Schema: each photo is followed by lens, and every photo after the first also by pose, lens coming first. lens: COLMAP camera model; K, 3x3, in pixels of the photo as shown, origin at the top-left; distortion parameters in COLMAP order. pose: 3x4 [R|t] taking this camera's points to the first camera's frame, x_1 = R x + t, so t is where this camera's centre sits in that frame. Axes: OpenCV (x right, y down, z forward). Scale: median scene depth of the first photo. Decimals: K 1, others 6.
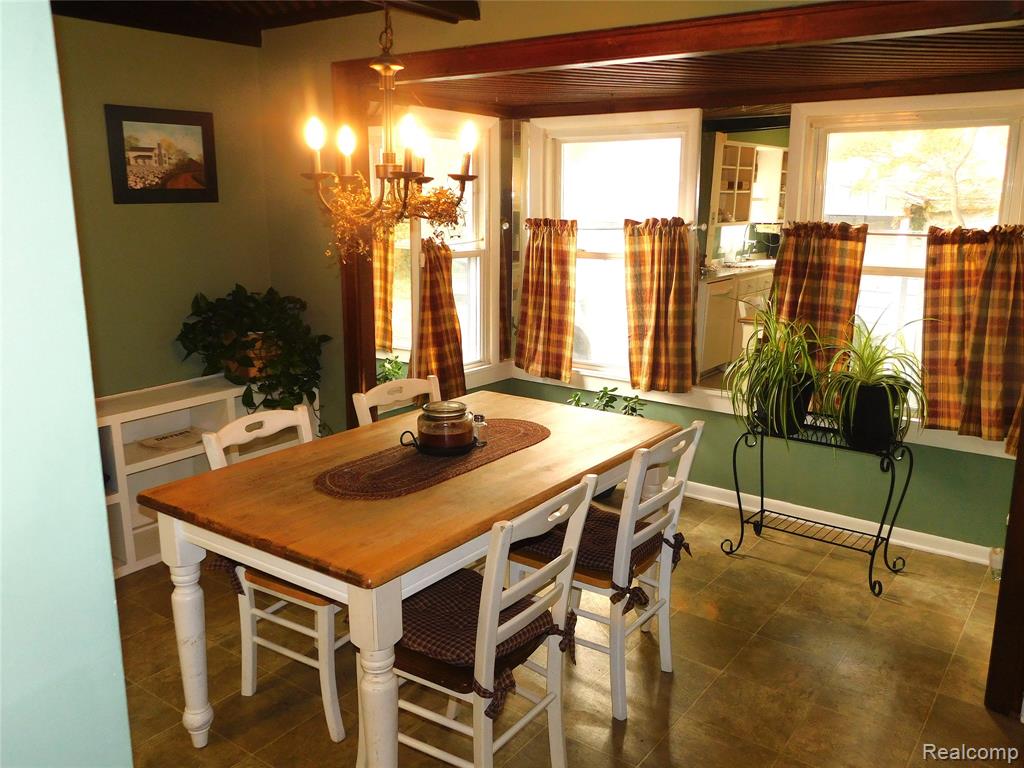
lens RADIAL K [[841.5, 0, 512.0], [0, 841.5, 384.0], [0, 0, 1]] dist [-0.000548, 0.013097]
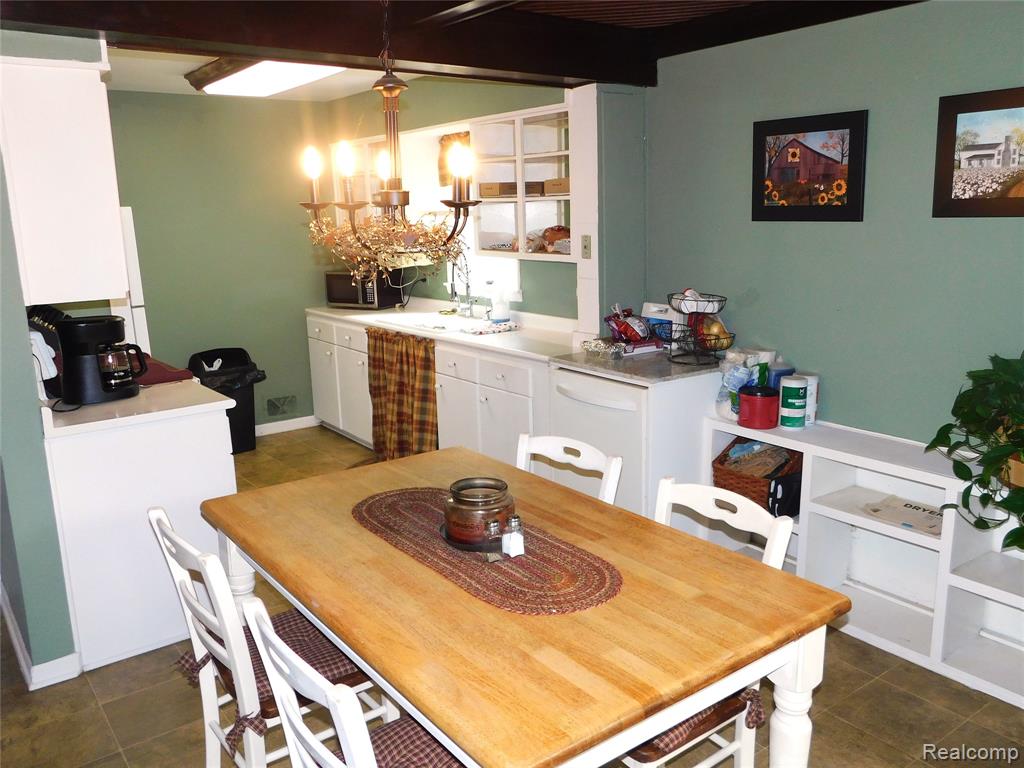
lens RADIAL K [[841.5, 0, 512.0], [0, 841.5, 384.0], [0, 0, 1]] dist [-0.000548, 0.013097]
pose [[-0.301365, 0.209421, -0.930227, 0.455900], [-0.187002, 0.943656, 0.273027, -0.208227], [0.934992, 0.256235, -0.245222, 0.858882]]
